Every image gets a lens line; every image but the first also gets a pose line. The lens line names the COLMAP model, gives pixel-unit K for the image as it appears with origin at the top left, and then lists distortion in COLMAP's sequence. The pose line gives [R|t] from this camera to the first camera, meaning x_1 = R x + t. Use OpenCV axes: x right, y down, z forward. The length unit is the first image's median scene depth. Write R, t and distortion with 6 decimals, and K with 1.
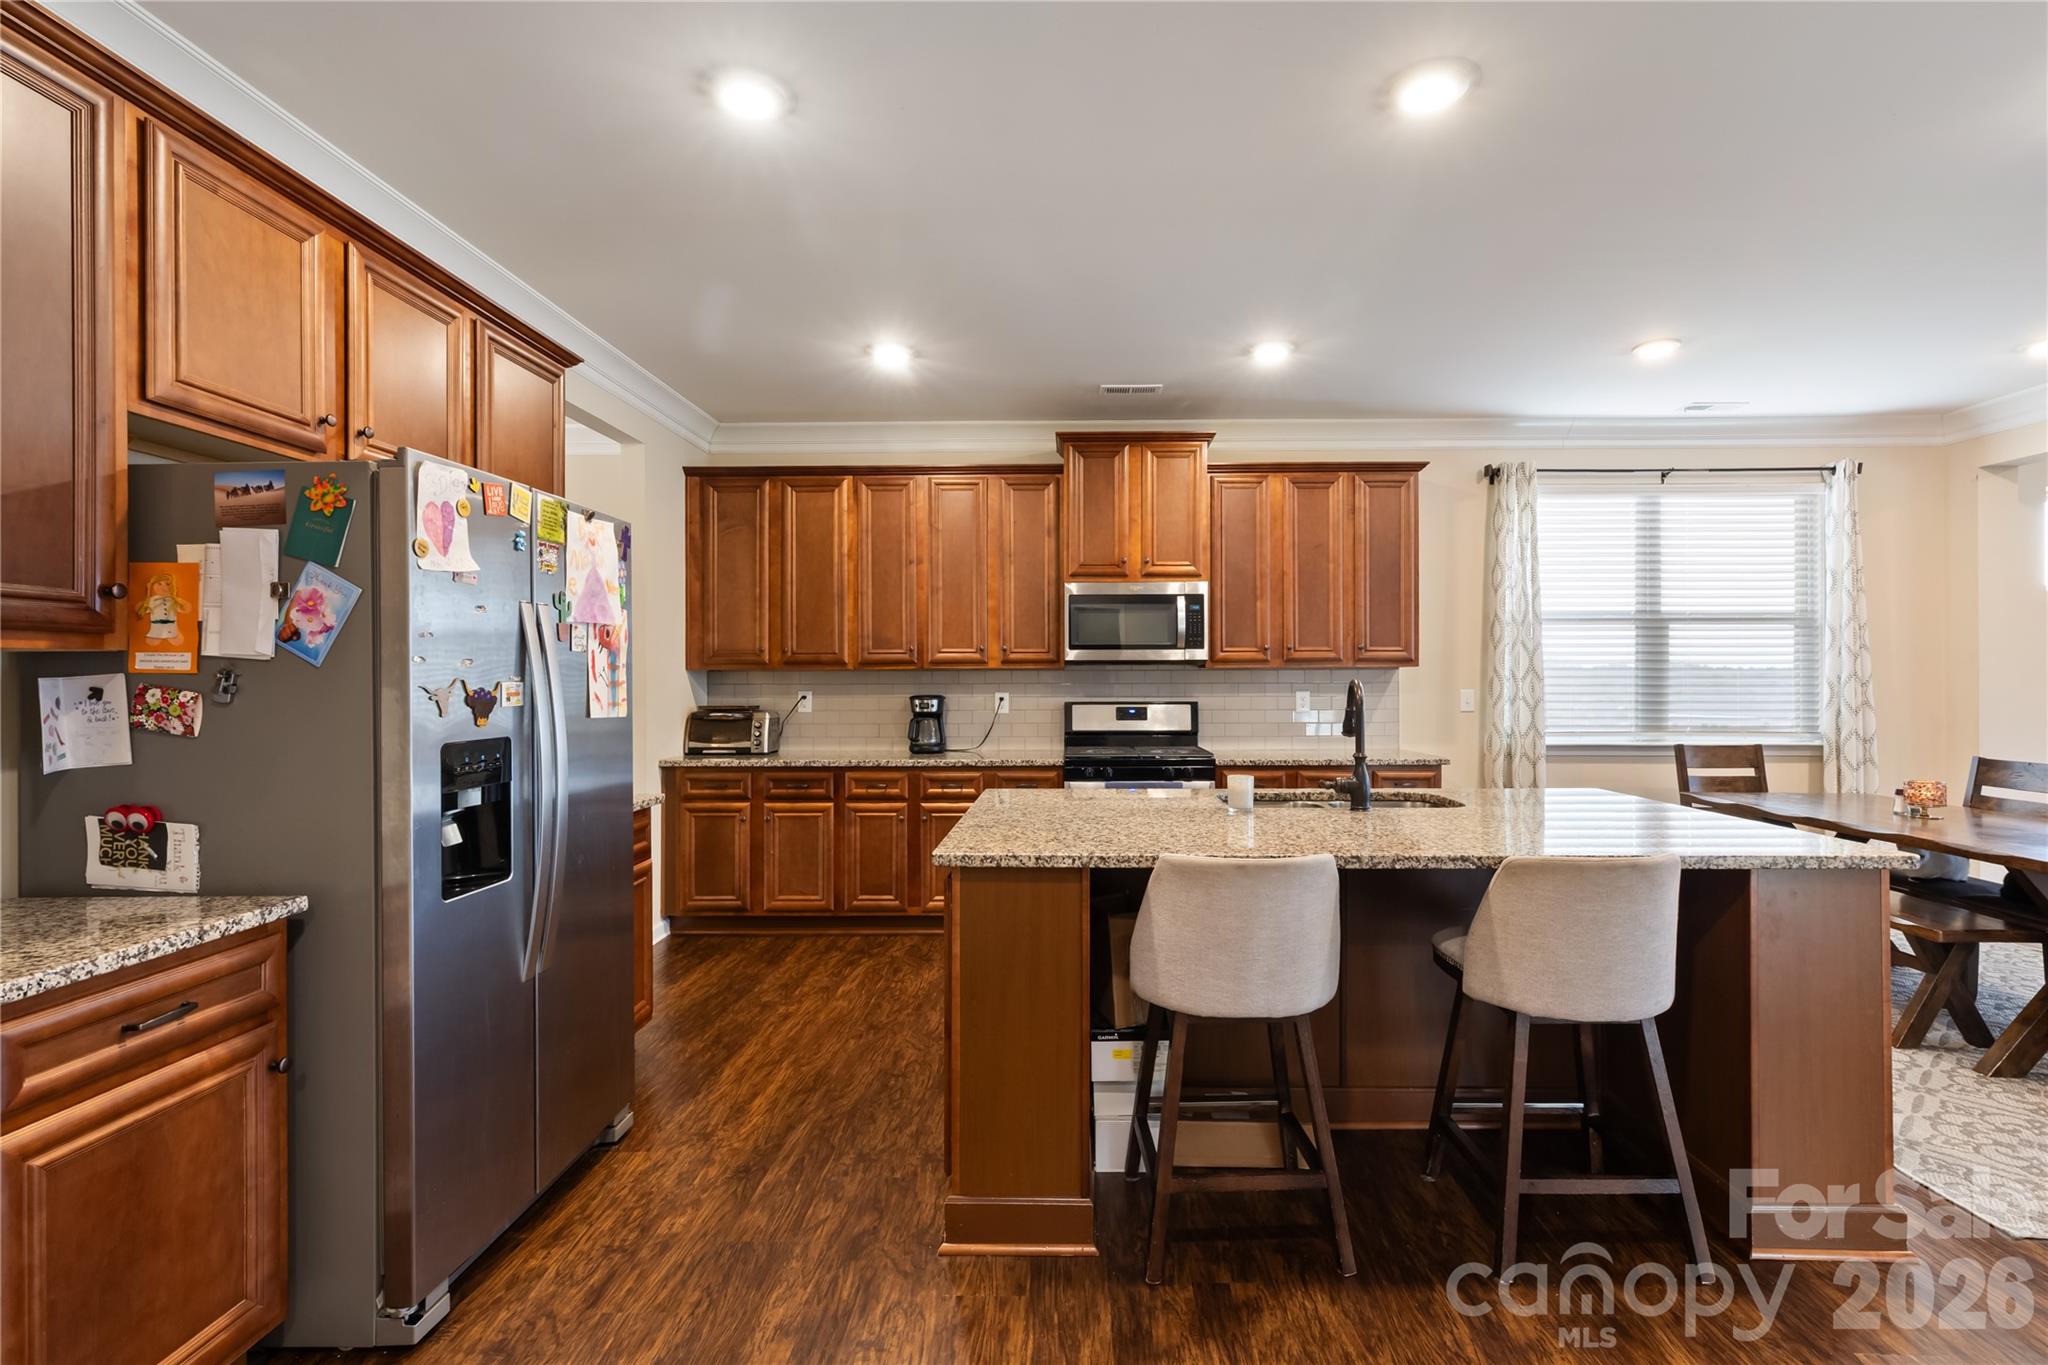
lens RADIAL K [[936.0, 0, 1025.9], [0, 936.0, 679.7], [0, 0, 1]] dist [-0.000224, -0.000067]
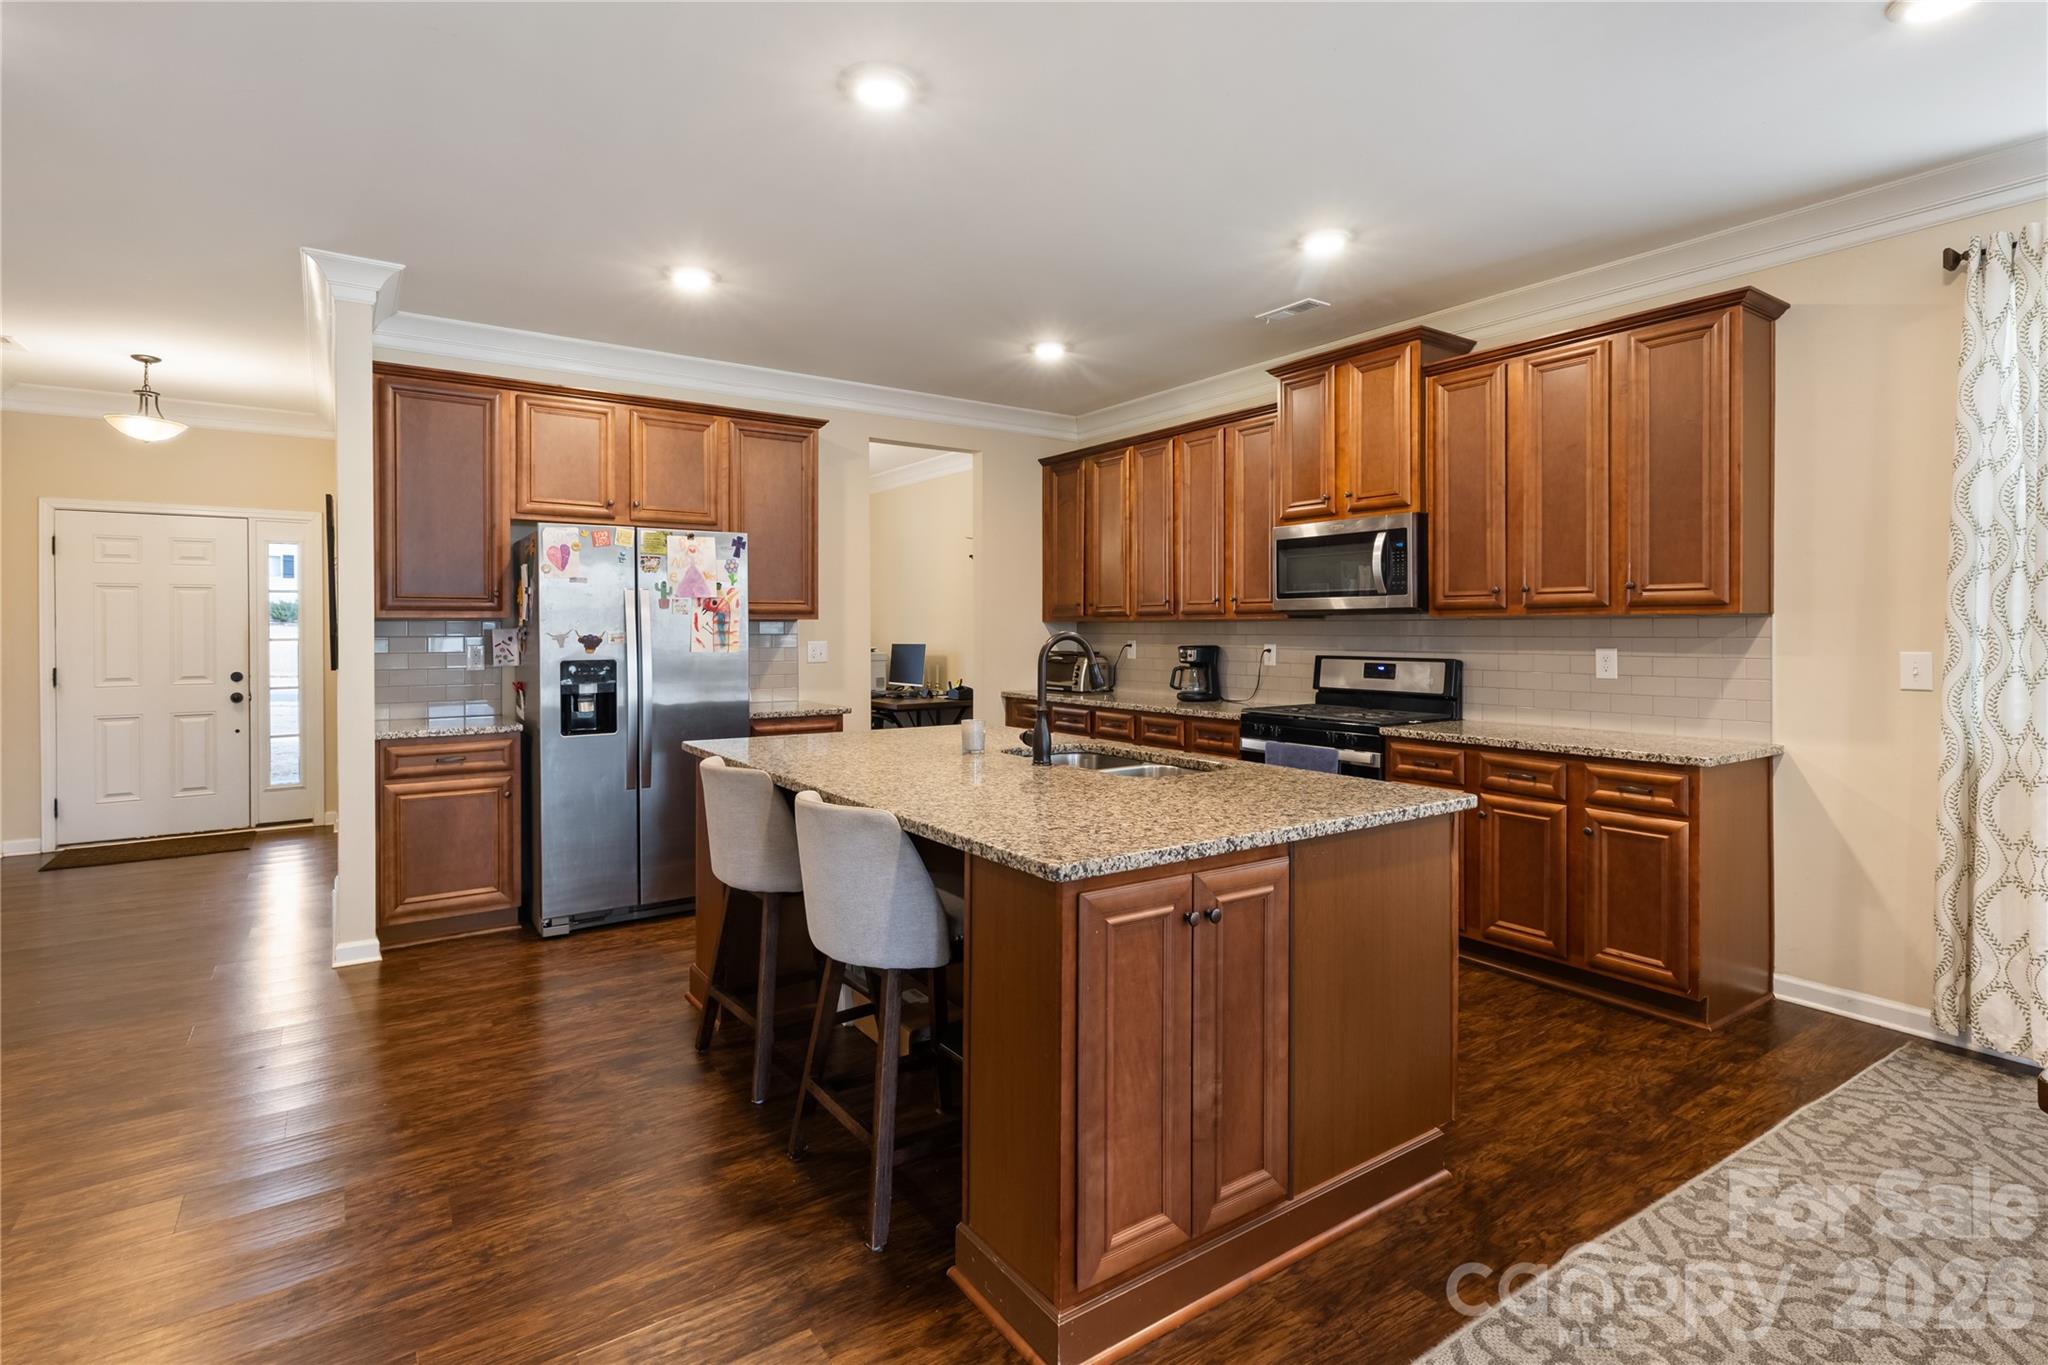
lens RADIAL K [[936.0, 0, 953.2], [0, 936.0, 633.7], [0, 0, 1]] dist [-0.000224, -0.000067]
pose [[0.574564, 0.006014, -0.818437, 0.596398], [-0.002072, 0.999980, 0.005893, -0.002262], [0.818457, -0.001690, 0.574566, 0.191995]]
